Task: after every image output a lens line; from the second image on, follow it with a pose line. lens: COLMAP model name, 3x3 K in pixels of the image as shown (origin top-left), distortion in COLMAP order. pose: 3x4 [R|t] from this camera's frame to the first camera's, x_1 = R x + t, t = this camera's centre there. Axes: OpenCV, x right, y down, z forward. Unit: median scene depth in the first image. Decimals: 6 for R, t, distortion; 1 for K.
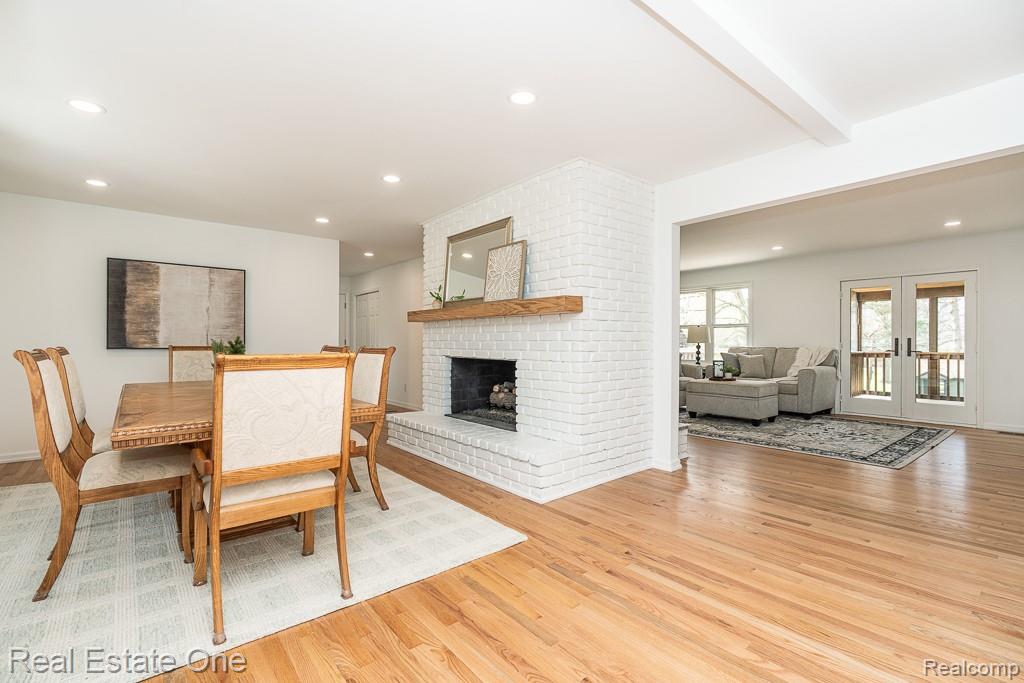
lens RADIAL K [[468.5, 0, 516.3], [0, 468.5, 333.5], [0, 0, 1]] dist [-0.001666, -0.000104]
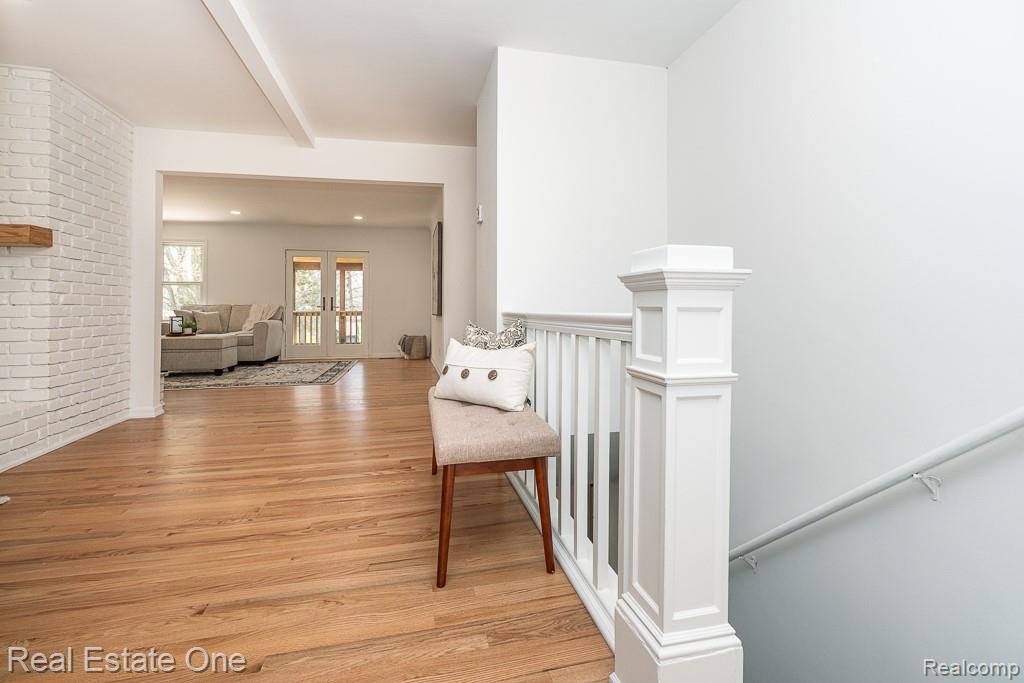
lens RADIAL K [[468.5, 0, 516.3], [0, 468.5, 333.5], [0, 0, 1]] dist [-0.001666, -0.000104]
pose [[0.453224, -0.045199, 0.890250, -0.143458], [-0.013307, 0.998259, 0.057458, 0.030797], [-0.891297, -0.037888, 0.451833, -0.104655]]
